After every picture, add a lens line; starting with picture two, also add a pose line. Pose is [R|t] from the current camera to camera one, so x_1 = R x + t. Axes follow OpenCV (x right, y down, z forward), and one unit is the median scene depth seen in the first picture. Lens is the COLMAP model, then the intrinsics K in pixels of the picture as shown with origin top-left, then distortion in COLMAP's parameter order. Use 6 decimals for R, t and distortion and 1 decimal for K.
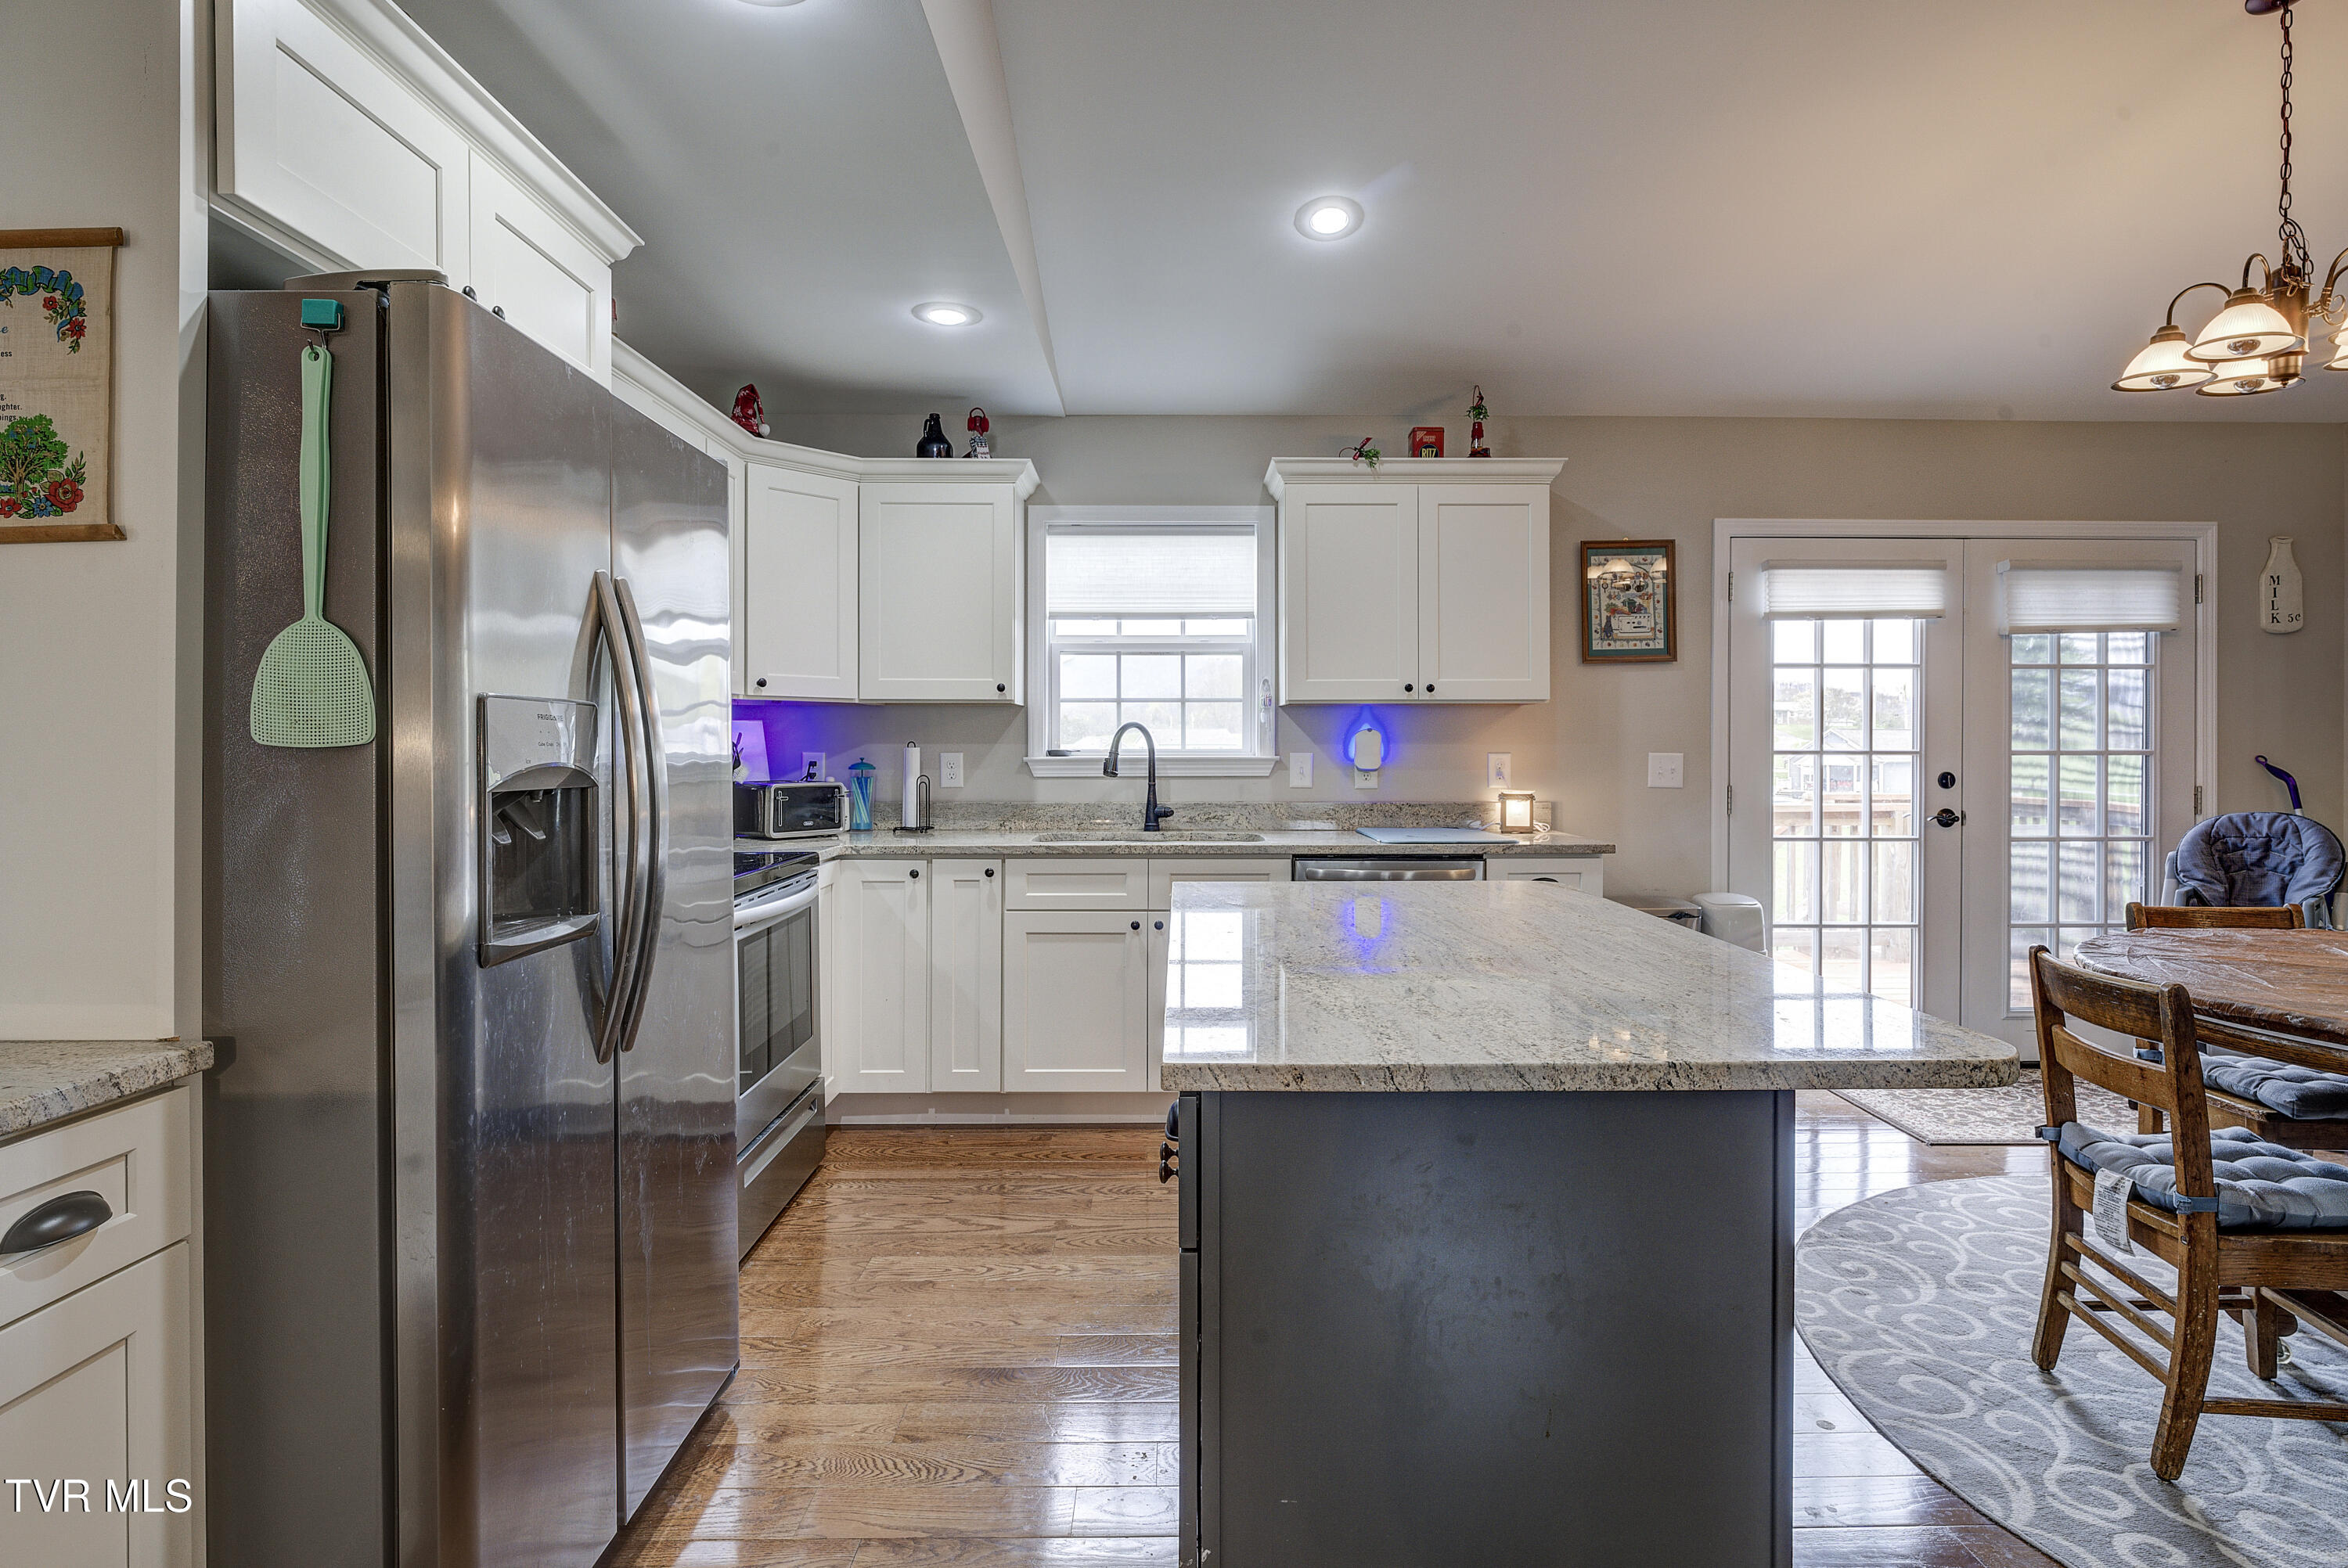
lens RADIAL K [[1179.2, 0, 1185.4], [0, 1179.2, 747.4], [0, 0, 1]] dist [-0.014841, -0.000614]
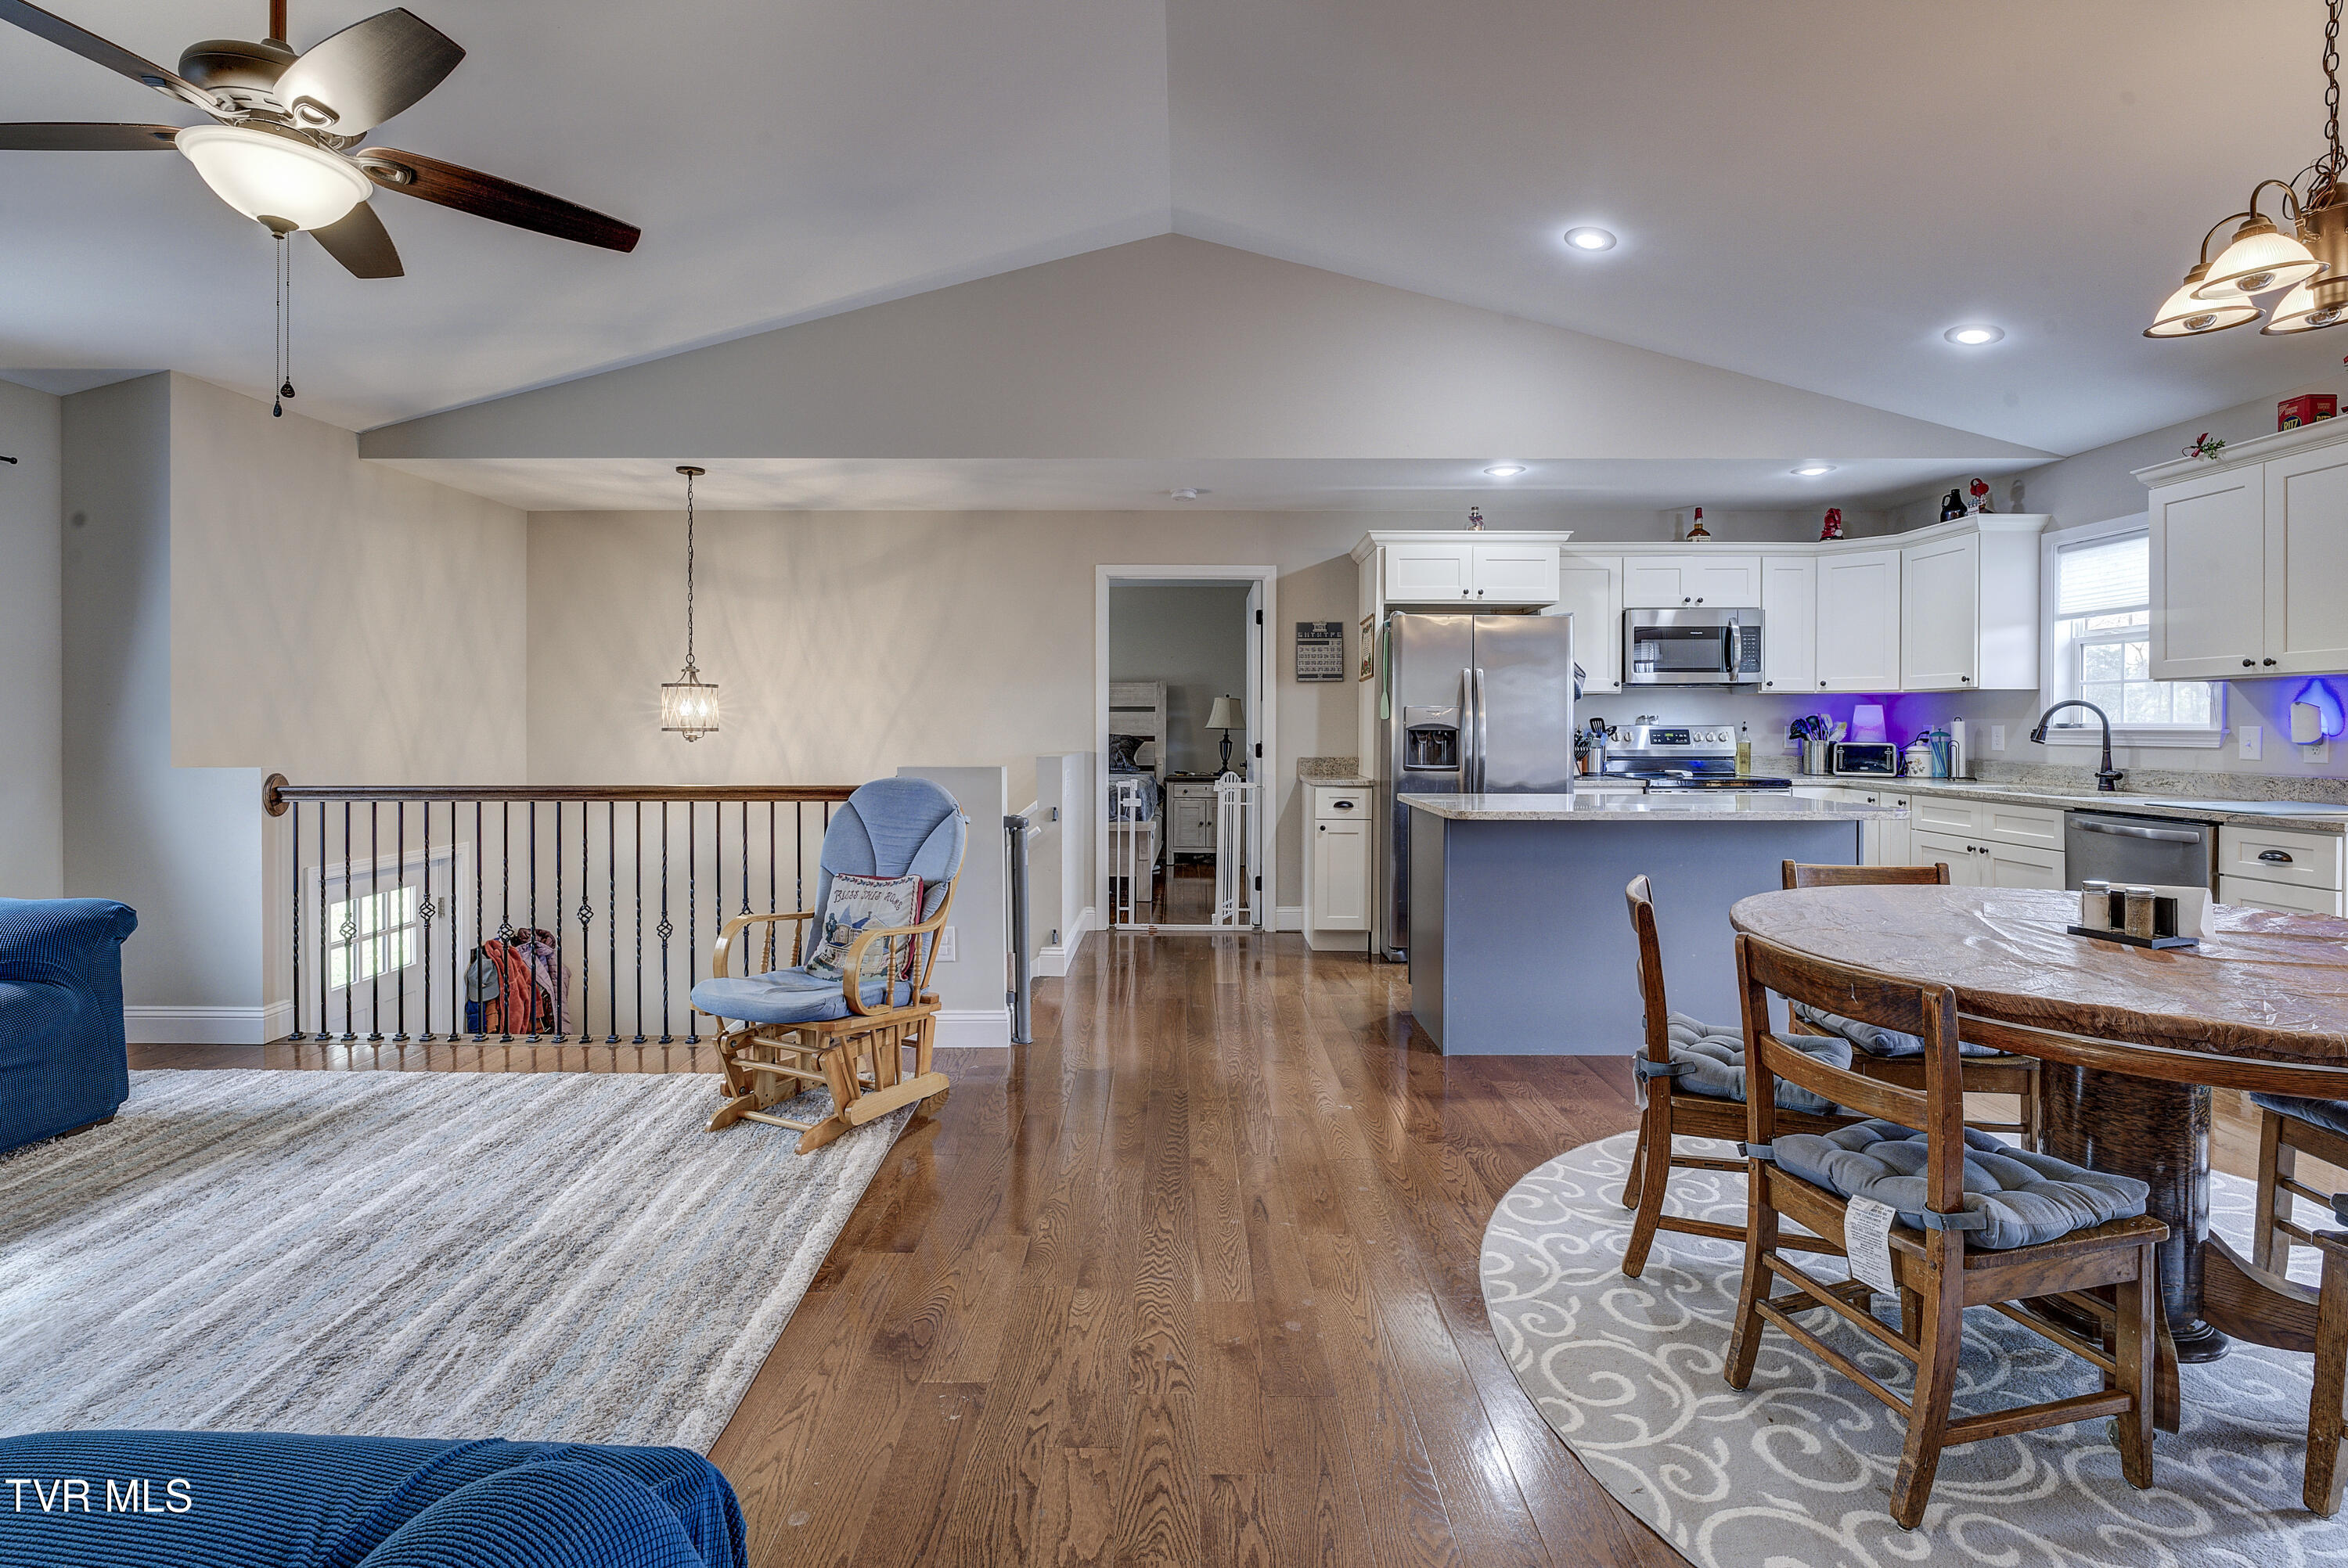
lens RADIAL K [[1078.3, 0, 1180.2], [0, 1078.3, 728.9], [0, 0, 1]] dist [-0.015232, -0.000114]
pose [[-0.012495, 0.005206, -0.999908, 1.052211], [-0.002768, 0.999982, 0.005241, 0.004749], [0.999918, 0.002834, -0.012480, 0.068943]]
